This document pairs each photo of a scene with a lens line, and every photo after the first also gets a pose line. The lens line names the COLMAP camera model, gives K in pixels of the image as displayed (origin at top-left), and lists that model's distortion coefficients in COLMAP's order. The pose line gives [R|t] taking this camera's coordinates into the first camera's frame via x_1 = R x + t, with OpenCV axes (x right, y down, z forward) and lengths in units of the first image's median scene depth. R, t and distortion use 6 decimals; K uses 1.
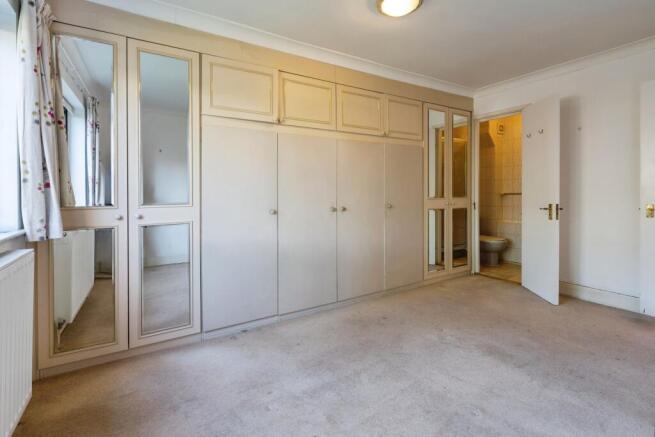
lens RADIAL K [[301.1, 0, 326.1], [0, 301.1, 193.3], [0, 0, 1]] dist [0.001429, 0.000678]
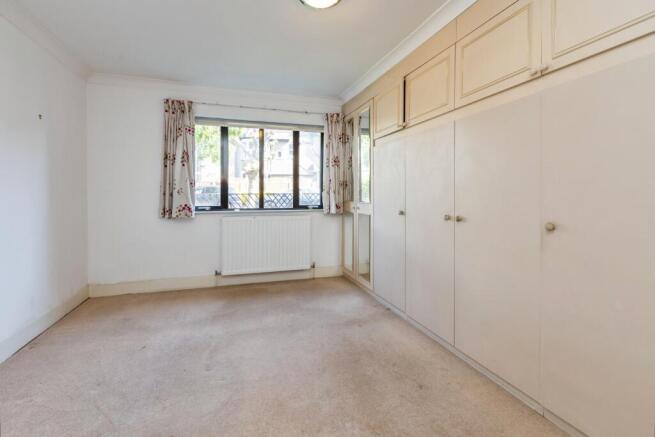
lens RADIAL K [[301.1, 0, 326.1], [0, 301.1, 193.3], [0, 0, 1]] dist [0.001429, 0.000678]
pose [[-0.236371, -0.000541, -0.971663, 0.882409], [-0.006861, 0.999976, 0.001113, -0.005417], [0.971639, 0.006930, -0.236369, 0.951531]]
